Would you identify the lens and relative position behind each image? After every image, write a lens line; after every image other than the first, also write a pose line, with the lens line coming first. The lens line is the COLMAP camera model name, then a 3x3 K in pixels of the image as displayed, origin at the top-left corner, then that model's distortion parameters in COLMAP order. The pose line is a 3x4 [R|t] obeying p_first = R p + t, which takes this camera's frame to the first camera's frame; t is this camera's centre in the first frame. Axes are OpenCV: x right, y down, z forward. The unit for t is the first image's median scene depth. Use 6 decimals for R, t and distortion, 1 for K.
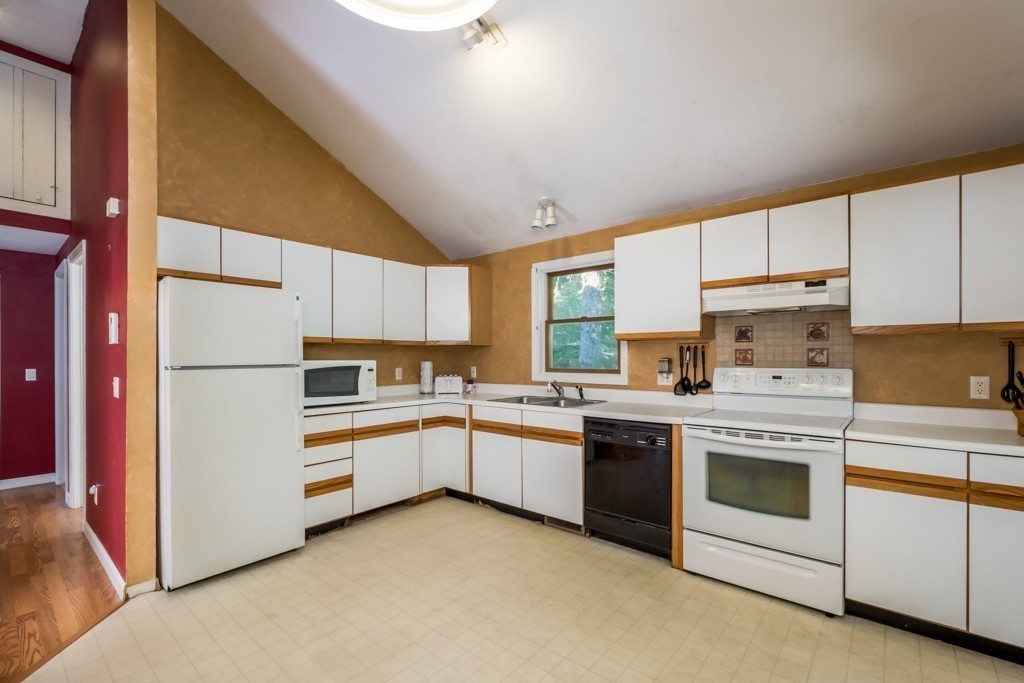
lens RADIAL K [[452.1, 0, 513.4], [0, 452.1, 355.6], [0, 0, 1]] dist [-0.004895, -0.000516]
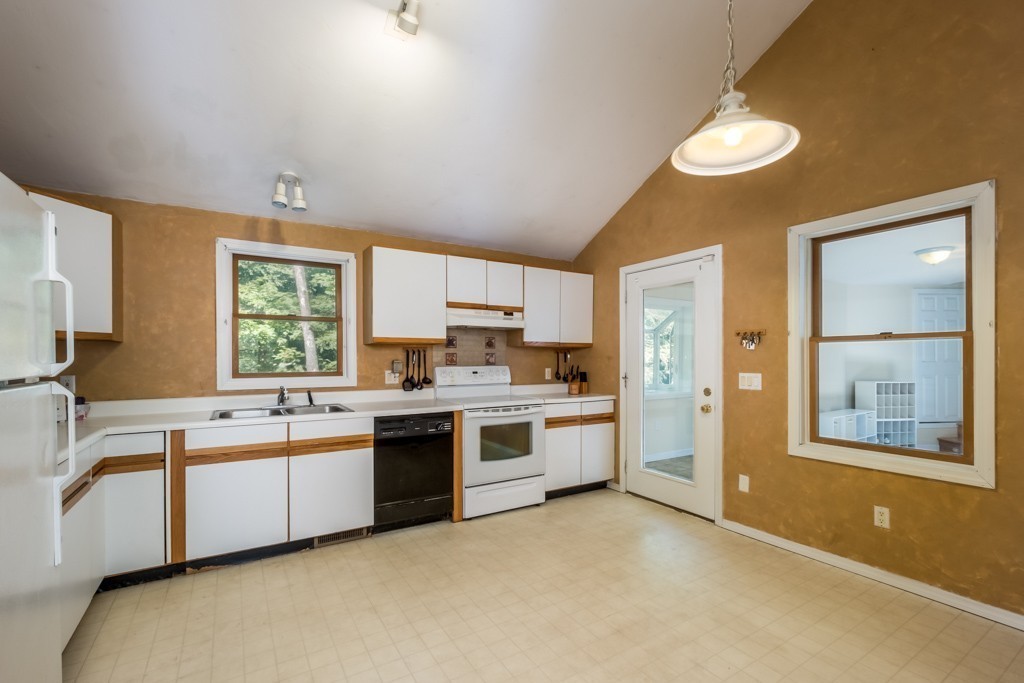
lens RADIAL K [[452.1, 0, 510.3], [0, 452.1, 358.0], [0, 0, 1]] dist [-0.004895, -0.000516]
pose [[0.303174, 0.001194, 0.952935, -0.768190], [-0.001012, 0.999999, -0.000930, 0.001826], [-0.952935, -0.000683, 0.303175, 0.427153]]
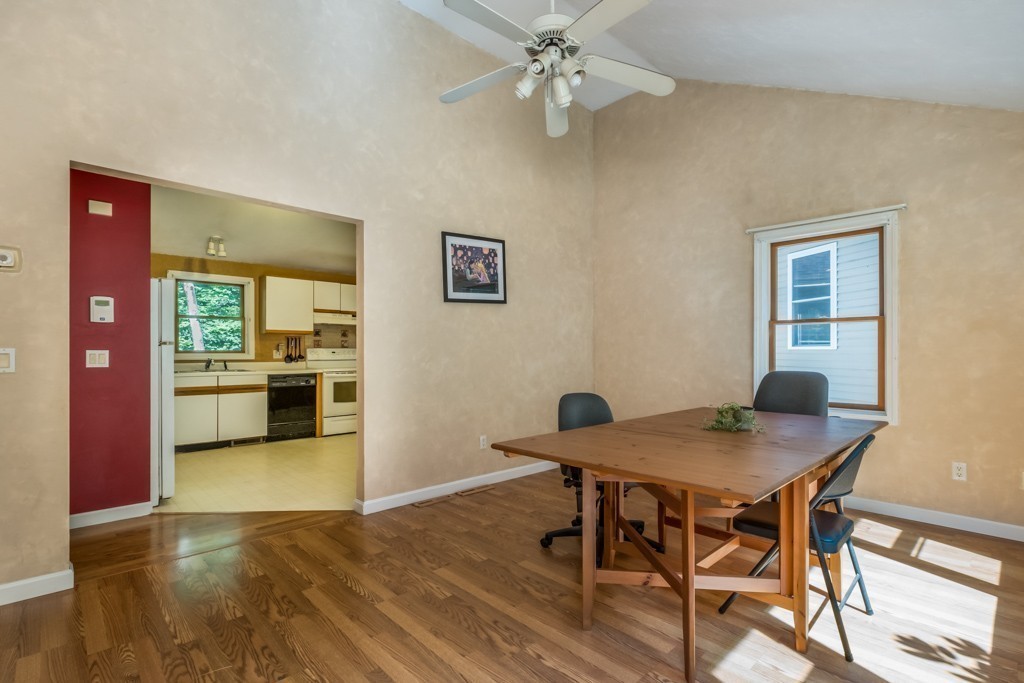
lens RADIAL K [[488.8, 0, 511.3], [0, 488.8, 346.9], [0, 0, 1]] dist [0.014460, -0.000025]
pose [[0.100662, 0.011955, 0.994849, -1.816087], [-0.002477, 0.999928, -0.011765, 0.045999], [-0.994918, -0.001280, 0.100685, -0.179099]]
